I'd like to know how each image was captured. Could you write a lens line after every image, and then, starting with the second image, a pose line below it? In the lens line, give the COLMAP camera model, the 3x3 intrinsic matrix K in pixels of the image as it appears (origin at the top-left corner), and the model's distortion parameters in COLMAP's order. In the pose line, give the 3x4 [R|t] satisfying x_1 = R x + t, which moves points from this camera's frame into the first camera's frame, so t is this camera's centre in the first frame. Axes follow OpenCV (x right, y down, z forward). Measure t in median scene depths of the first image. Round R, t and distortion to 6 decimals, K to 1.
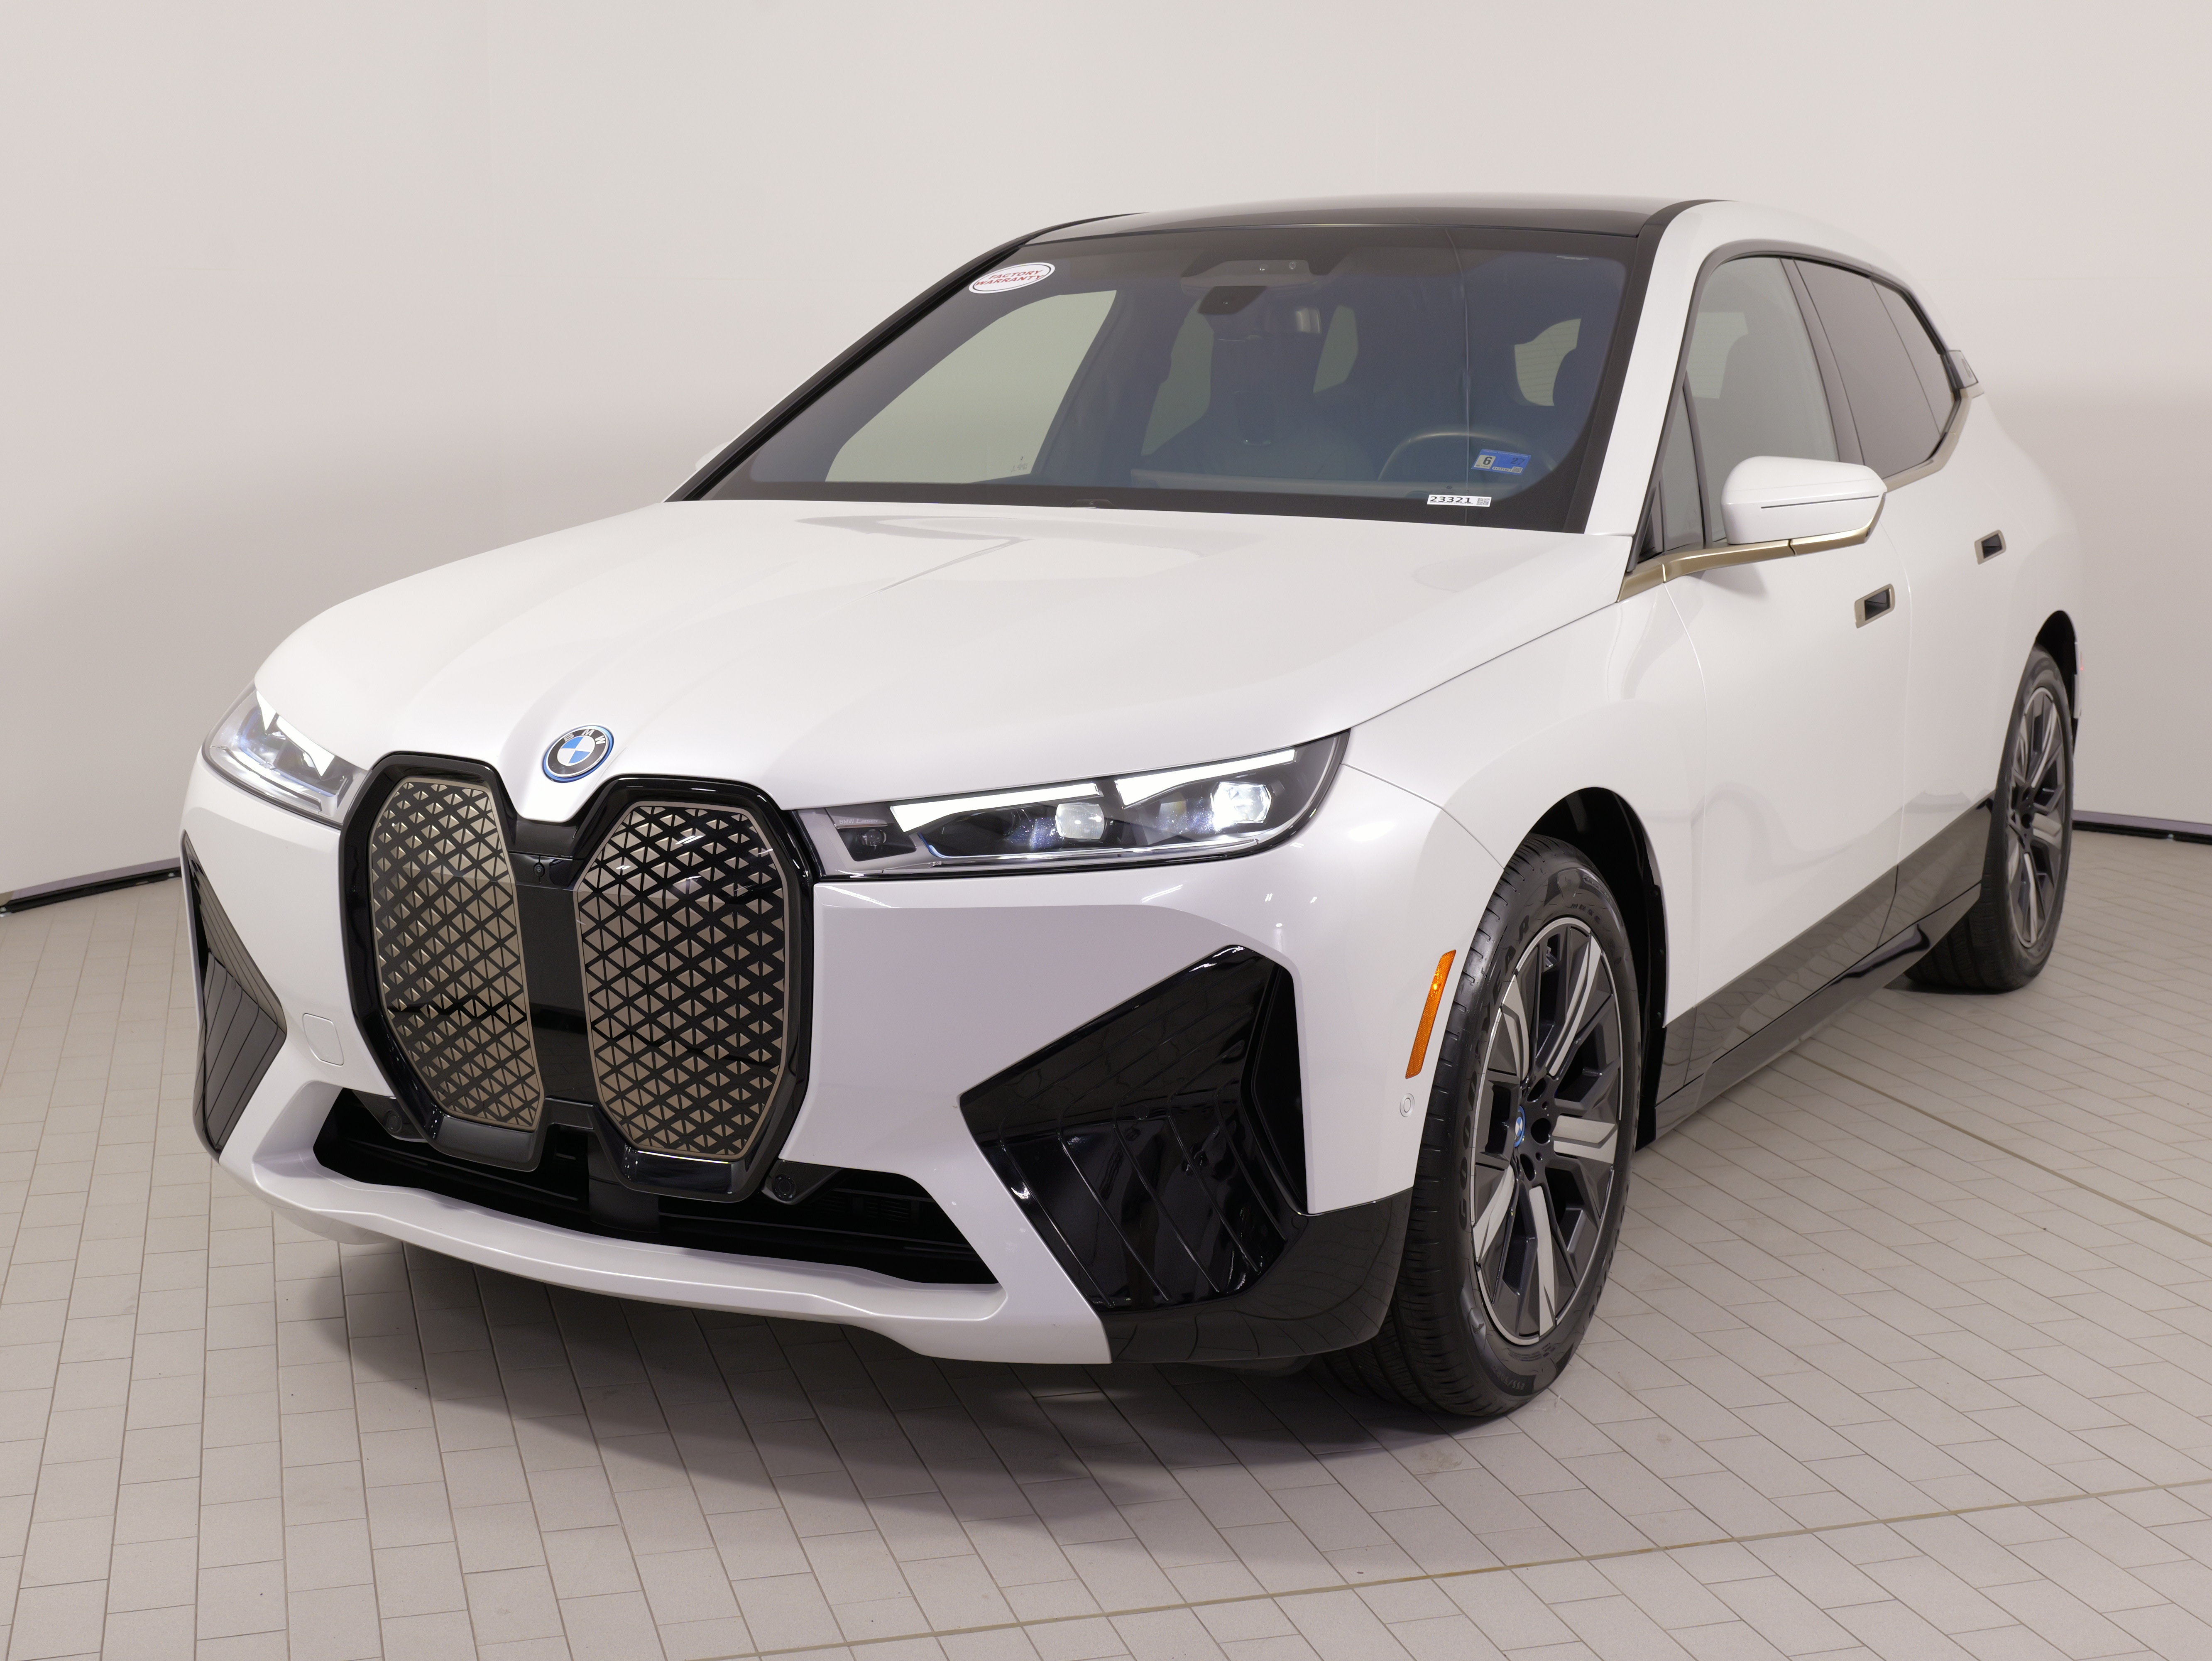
lens RADIAL K [[2991.3, 0, 1106.0], [0, 2991.3, 830.5], [0, 0, 1]] dist [-0.024798, -0.005453]
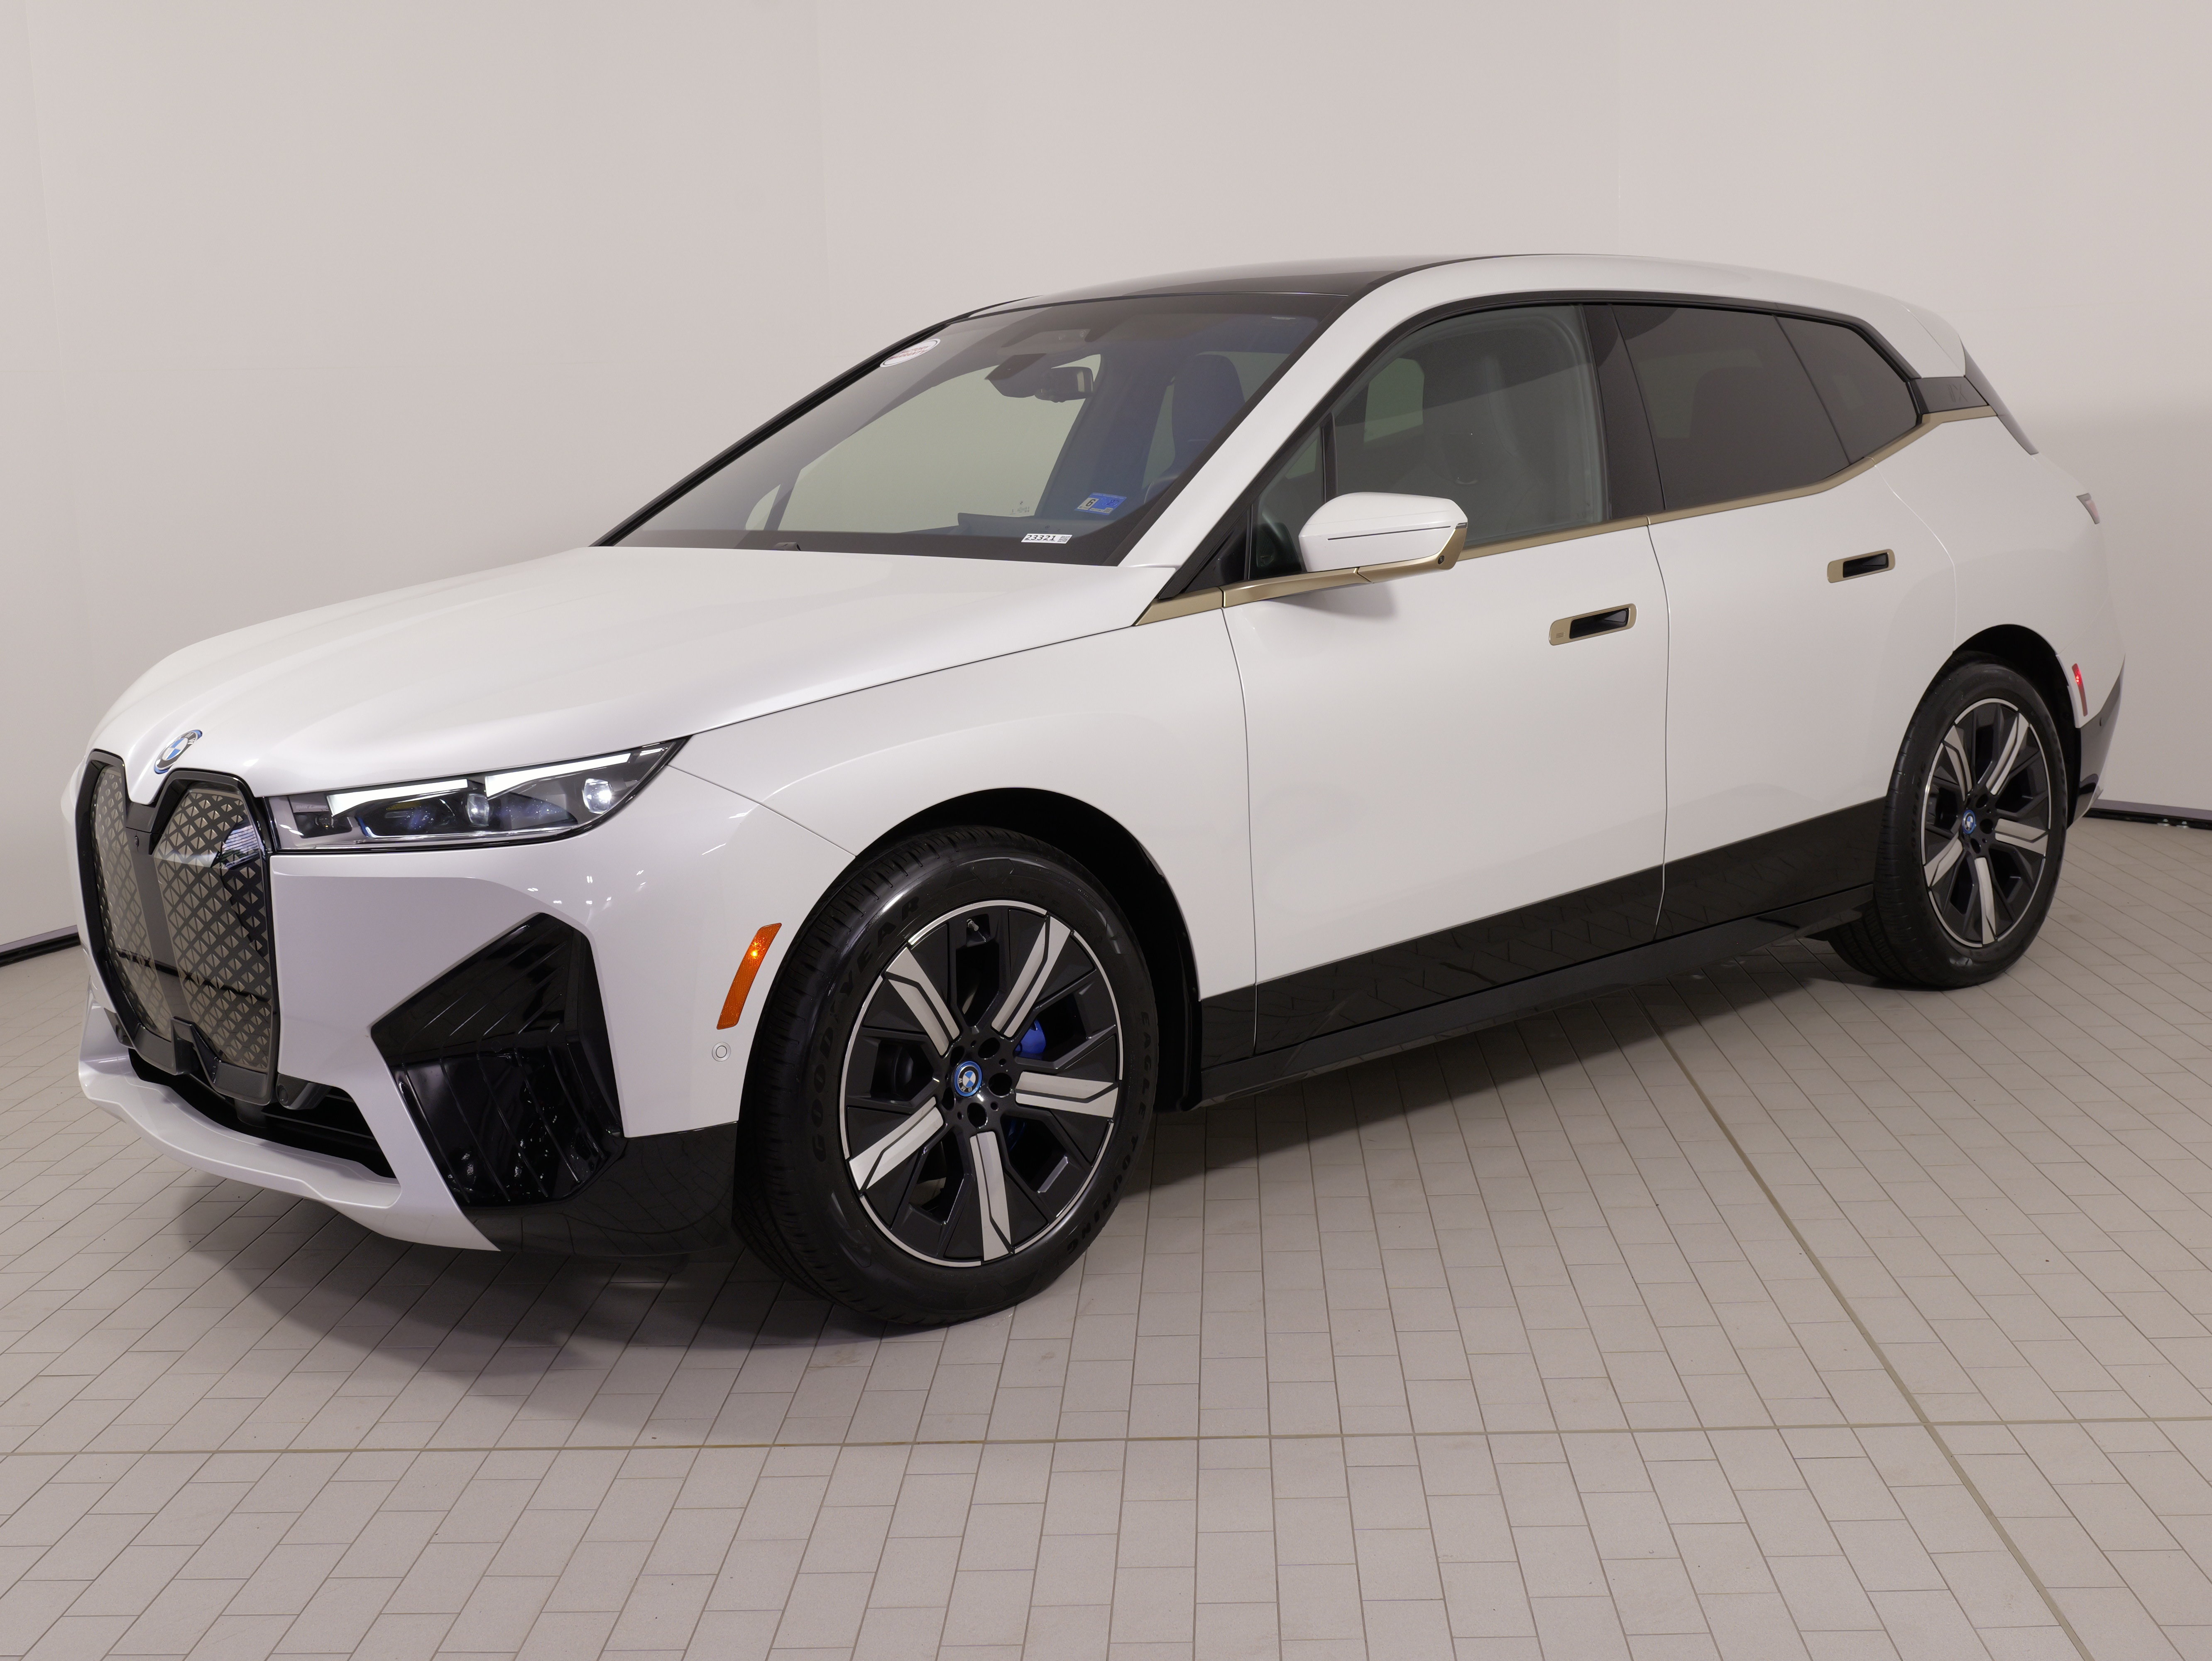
lens RADIAL K [[2640.6, 0, 1106.0], [0, 2640.6, 830.5], [0, 0, 1]] dist [0.000164, -0.046067]
pose [[0.948435, 0.017822, -0.316469, 0.549047], [-0.016480, 0.999840, 0.006916, -0.005915], [0.316542, -0.001344, 0.948577, 0.046431]]
